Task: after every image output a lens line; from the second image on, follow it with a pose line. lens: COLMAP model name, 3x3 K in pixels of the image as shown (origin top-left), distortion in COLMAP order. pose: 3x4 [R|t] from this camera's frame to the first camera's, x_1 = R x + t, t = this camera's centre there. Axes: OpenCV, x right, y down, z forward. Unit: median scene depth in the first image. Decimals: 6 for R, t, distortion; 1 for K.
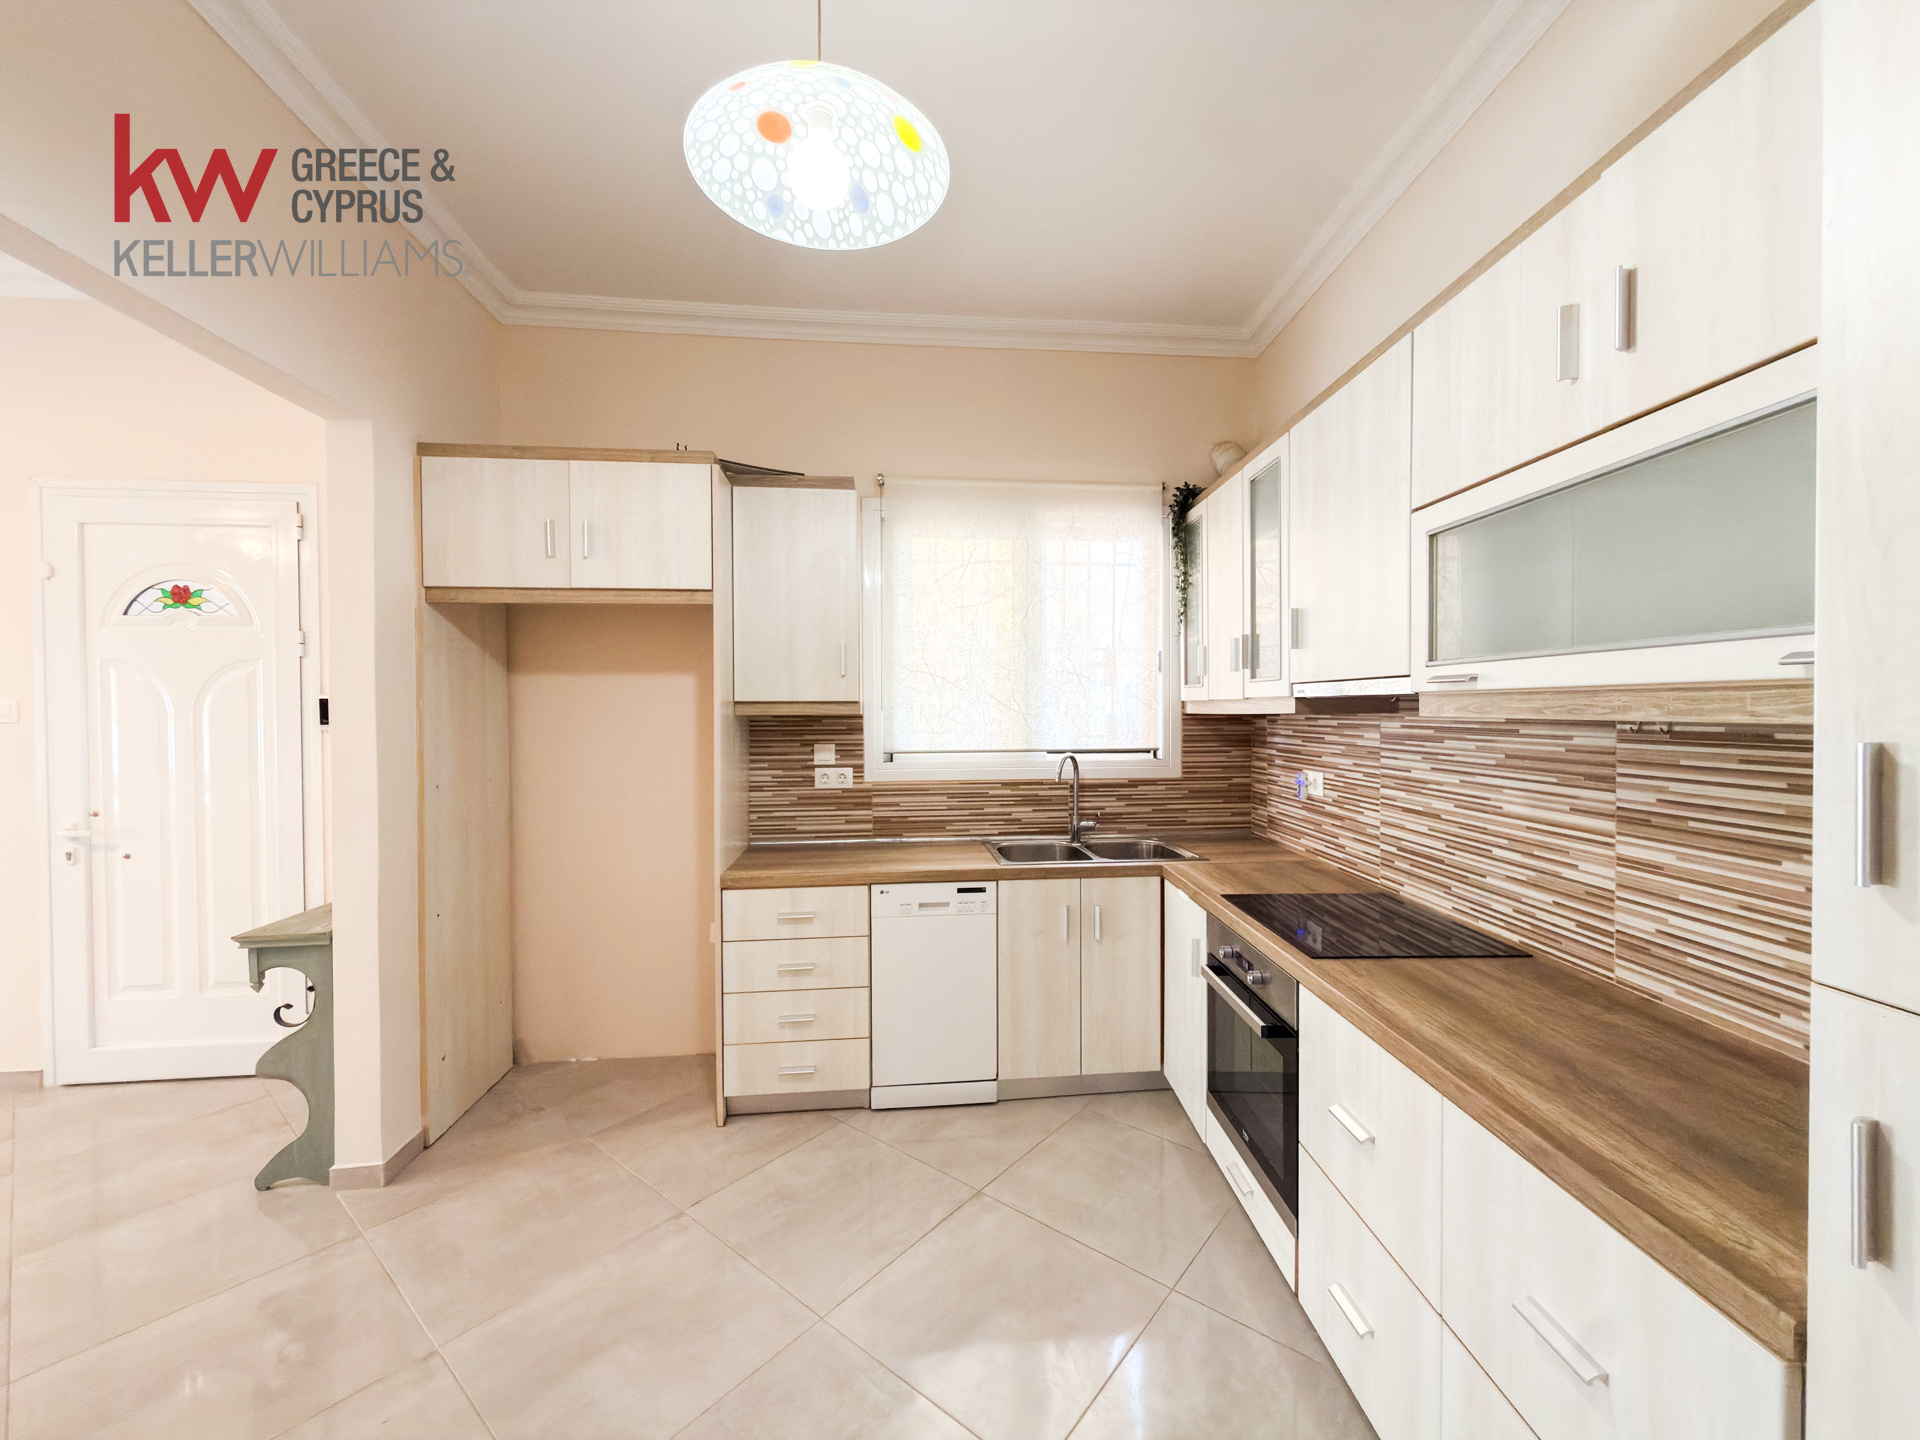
lens RADIAL K [[766.9, 0, 955.9], [0, 766.9, 719.7], [0, 0, 1]] dist [-0.000704, -0.000120]
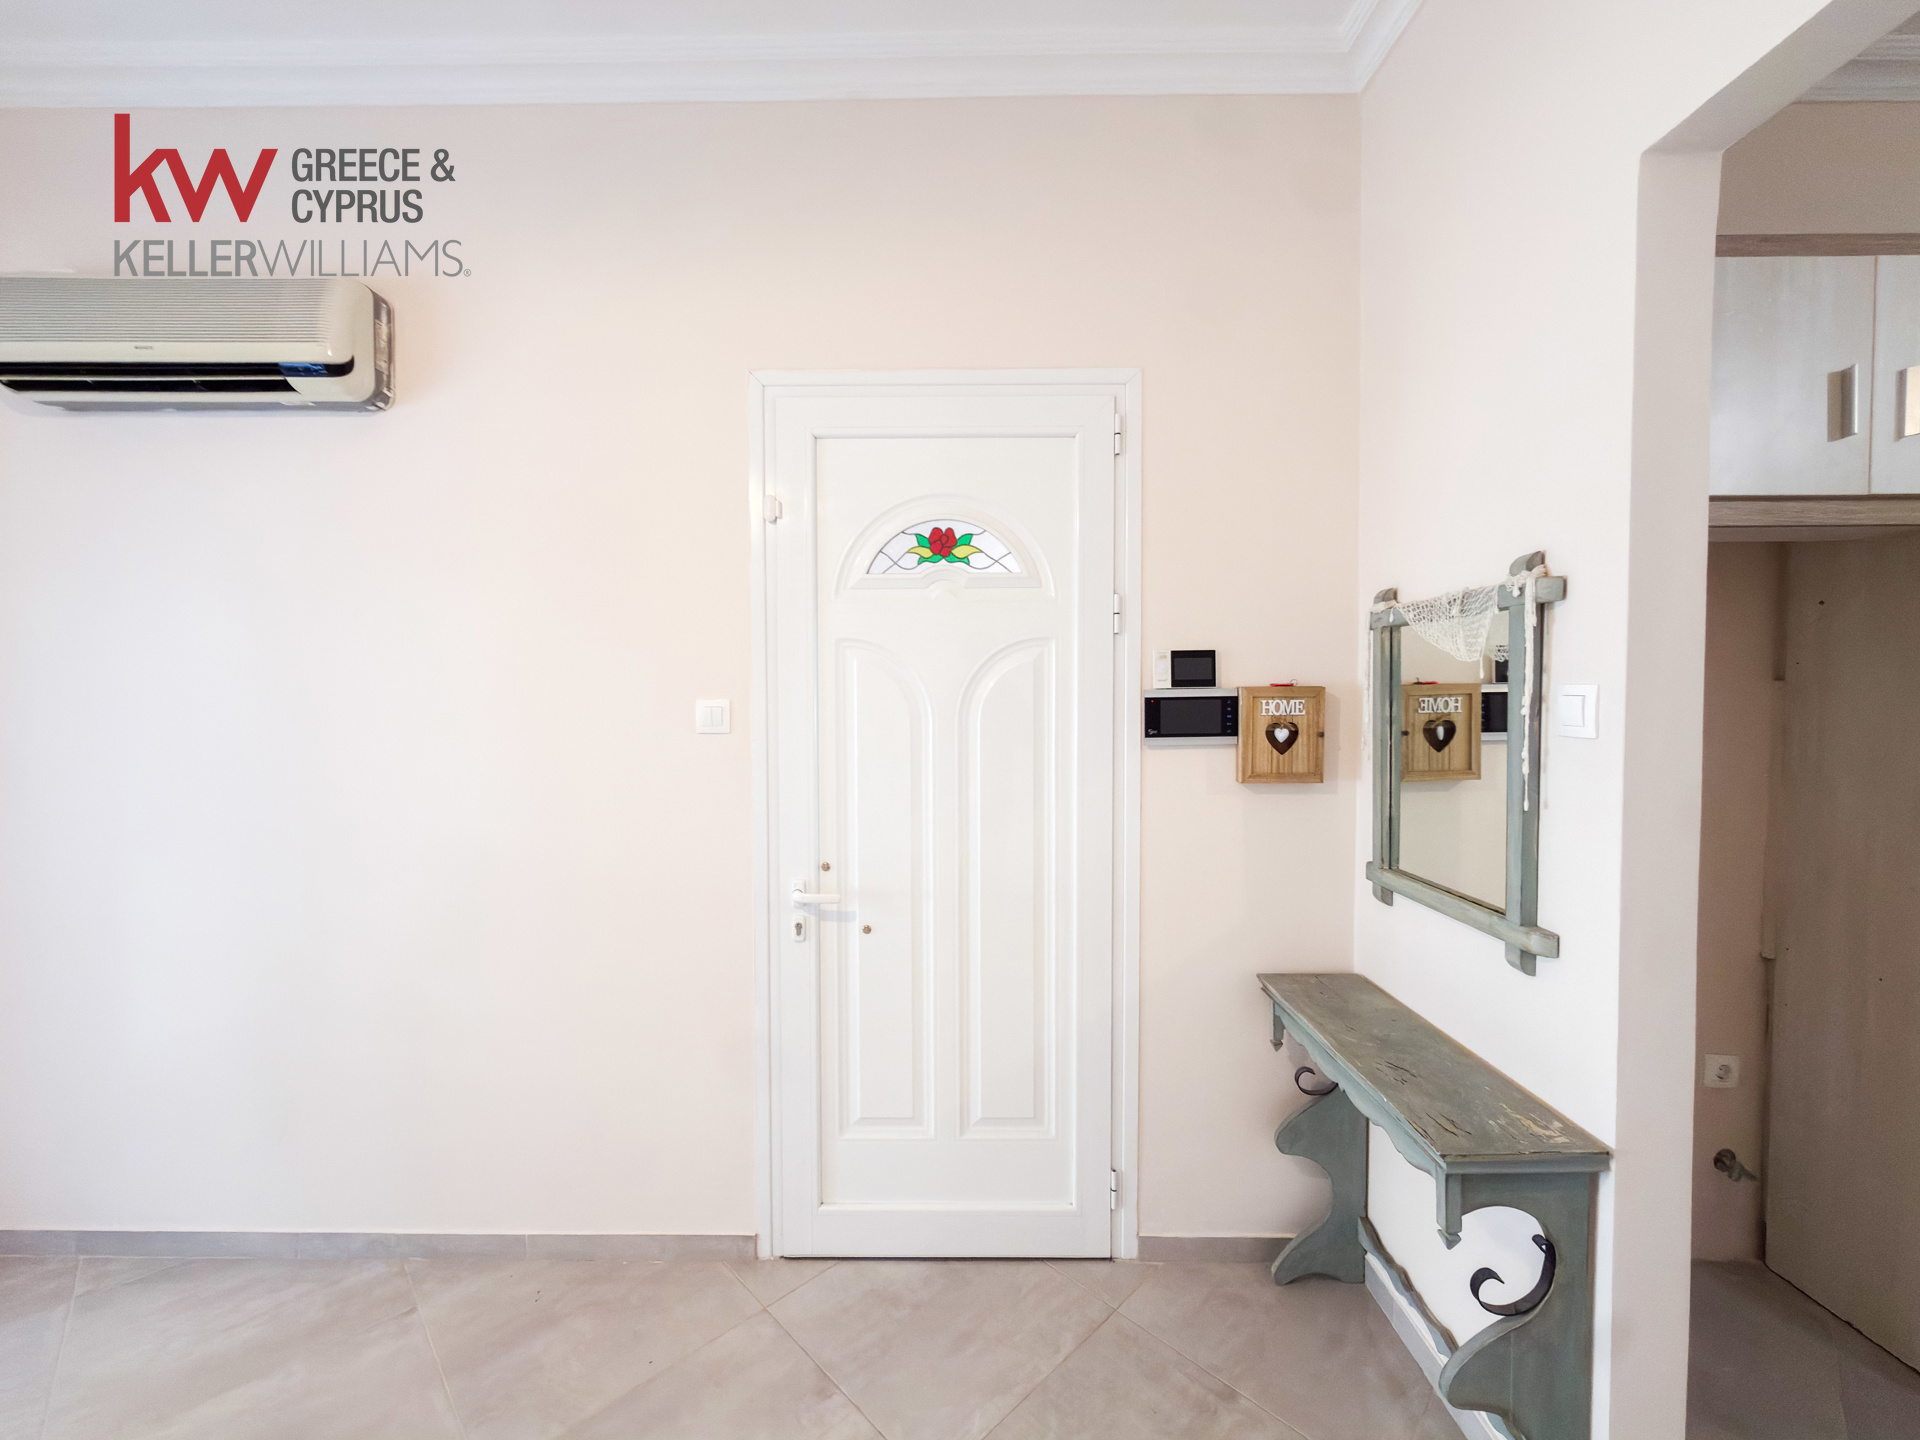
lens RADIAL K [[770.0, 0, 960.0], [0, 770.0, 720.0], [0, 0, 1]] dist [-0.000224, -0.000163]
pose [[0.993517, 0.002979, -0.113642, -1.033986], [-0.001389, 0.999900, 0.014068, -0.019487], [0.113673, -0.013819, 0.993422, 0.373020]]
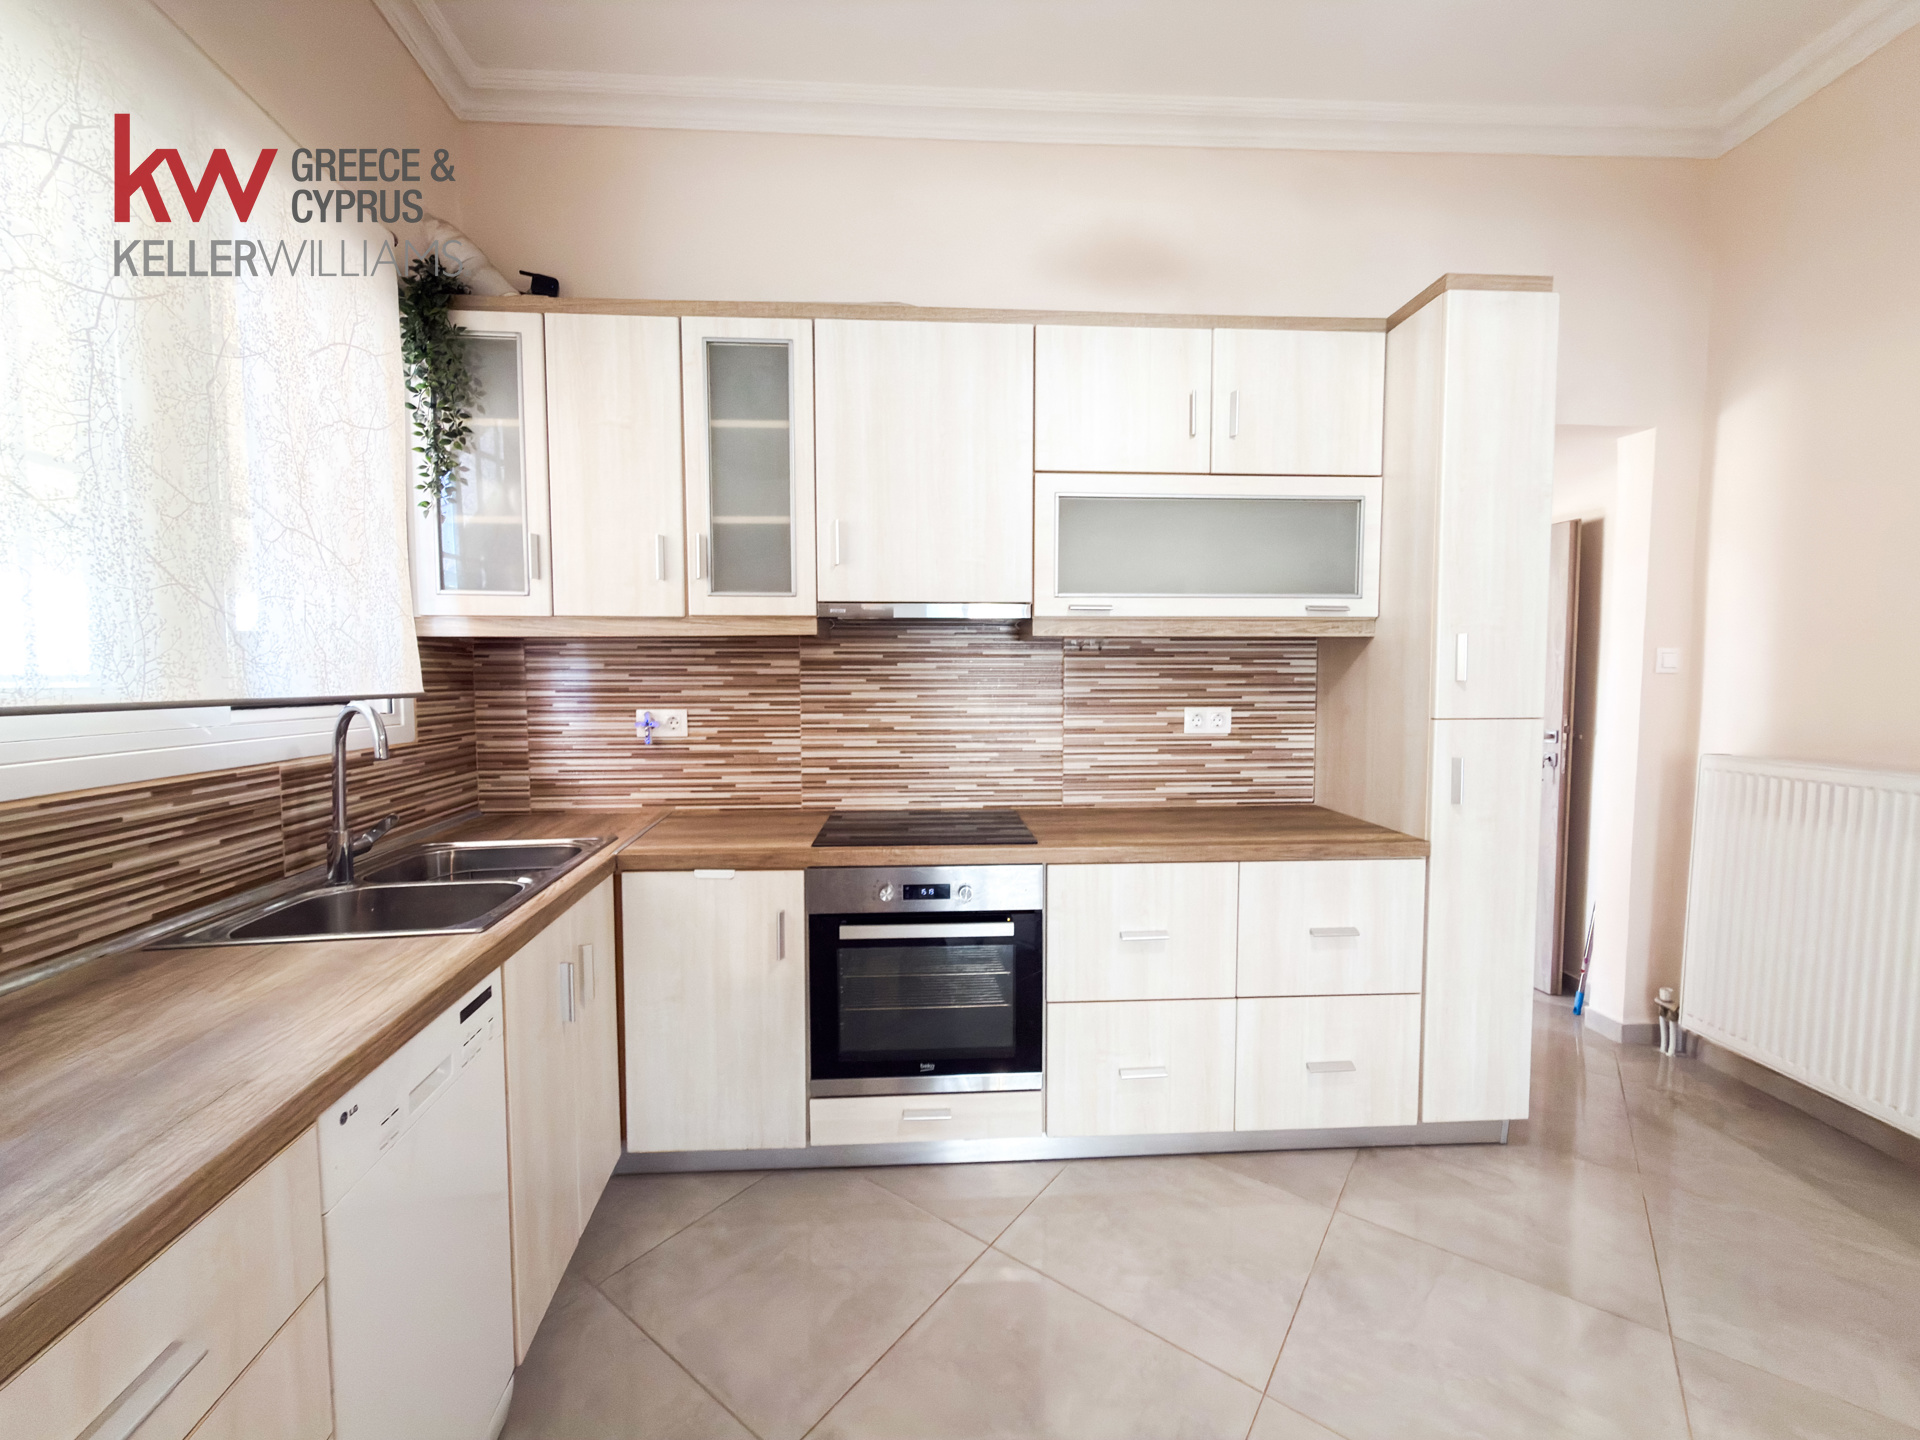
lens RADIAL K [[770.0, 0, 960.0], [0, 770.0, 720.0], [0, 0, 1]] dist [-0.000224, -0.000163]
pose [[-0.047771, -0.050648, 0.997573, -0.431131], [0.016819, 0.998531, 0.051502, 0.043070], [-0.998717, 0.019239, -0.046849, 0.755300]]
